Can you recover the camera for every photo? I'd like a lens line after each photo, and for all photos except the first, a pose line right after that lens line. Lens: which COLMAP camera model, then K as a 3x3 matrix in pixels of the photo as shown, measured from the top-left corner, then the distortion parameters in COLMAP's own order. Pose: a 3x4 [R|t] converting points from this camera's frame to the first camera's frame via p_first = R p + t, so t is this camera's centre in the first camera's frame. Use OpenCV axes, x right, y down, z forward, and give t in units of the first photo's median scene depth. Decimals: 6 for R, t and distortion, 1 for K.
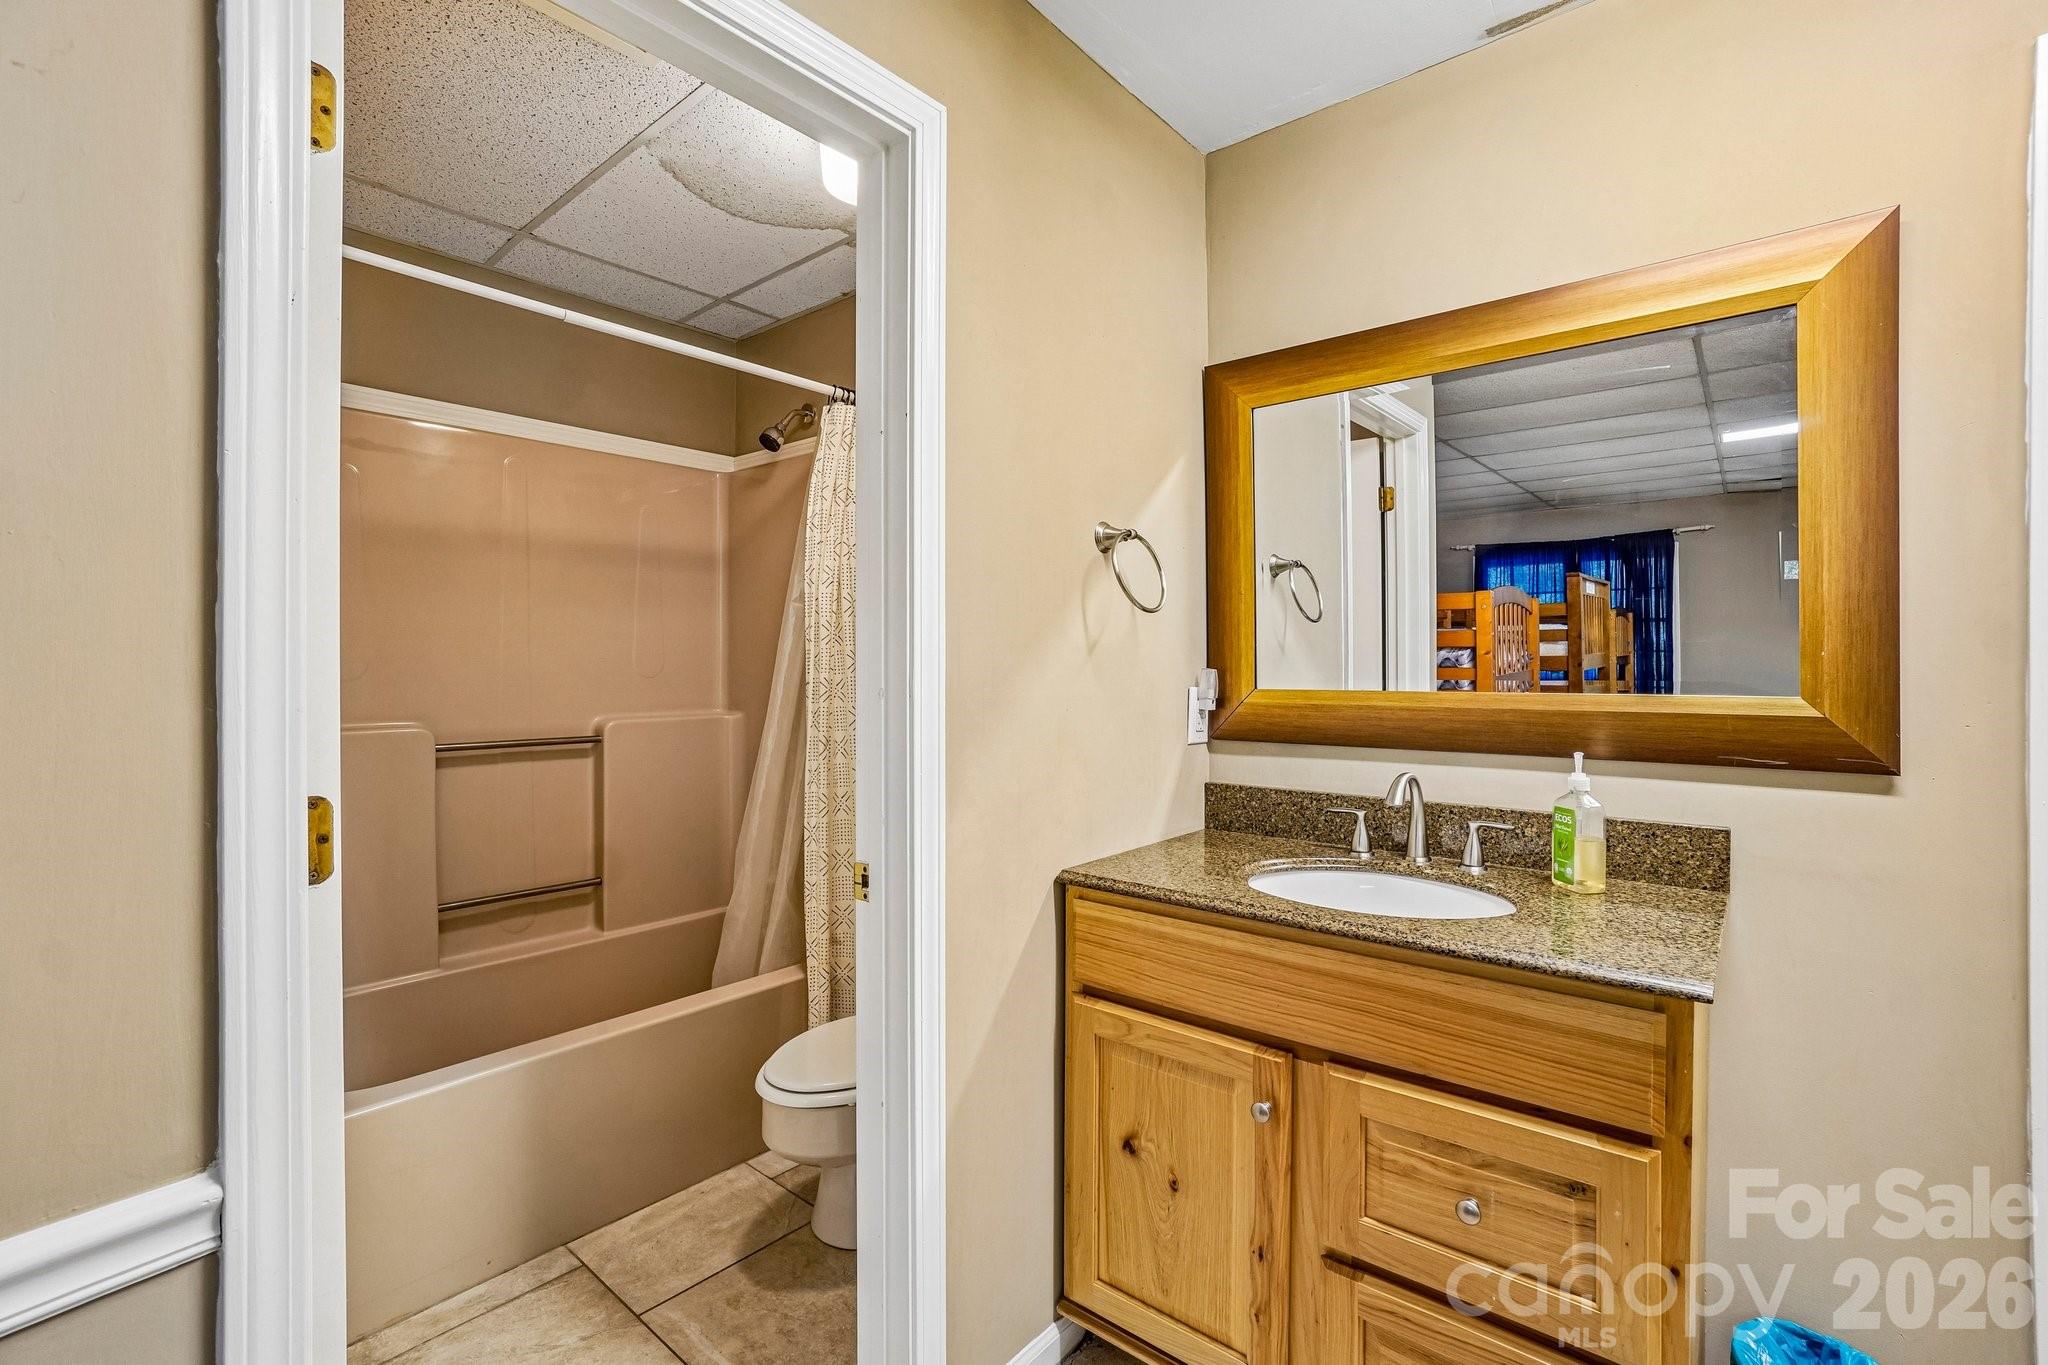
lens RADIAL K [[918.8, 0, 1015.8], [0, 918.8, 674.5], [0, 0, 1]] dist [0.000178, 0.000014]
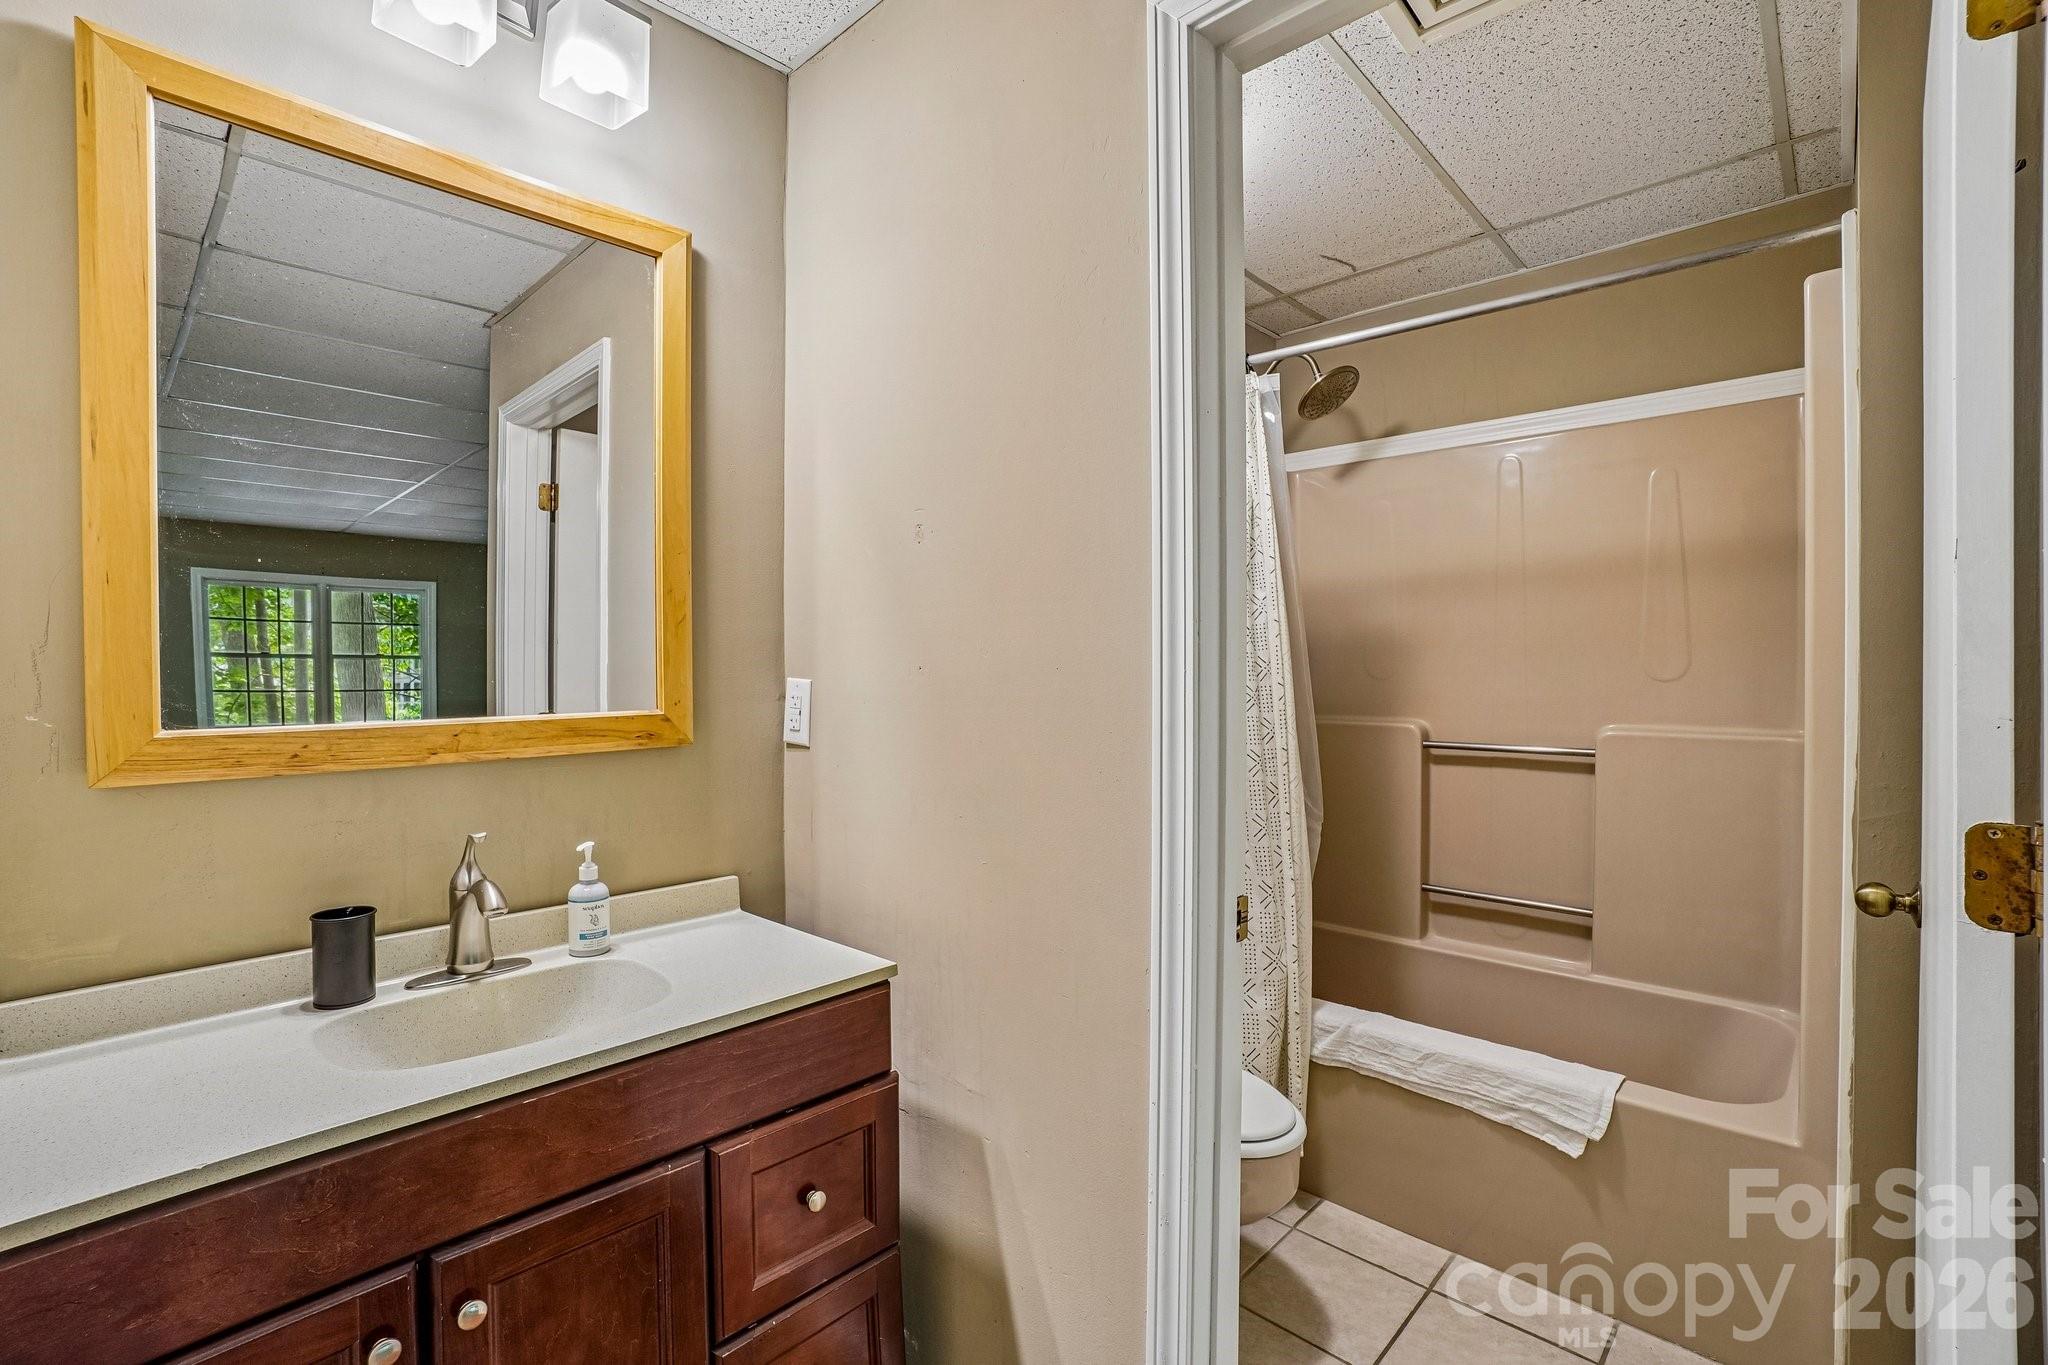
lens RADIAL K [[918.8, 0, 1015.8], [0, 918.8, 674.5], [0, 0, 1]] dist [0.000178, 0.000014]
pose [[-0.037610, 0.005982, -0.999275, 0.468363], [-0.000571, 0.999982, 0.006007, -0.009989], [0.999292, 0.000796, -0.037605, 0.503160]]
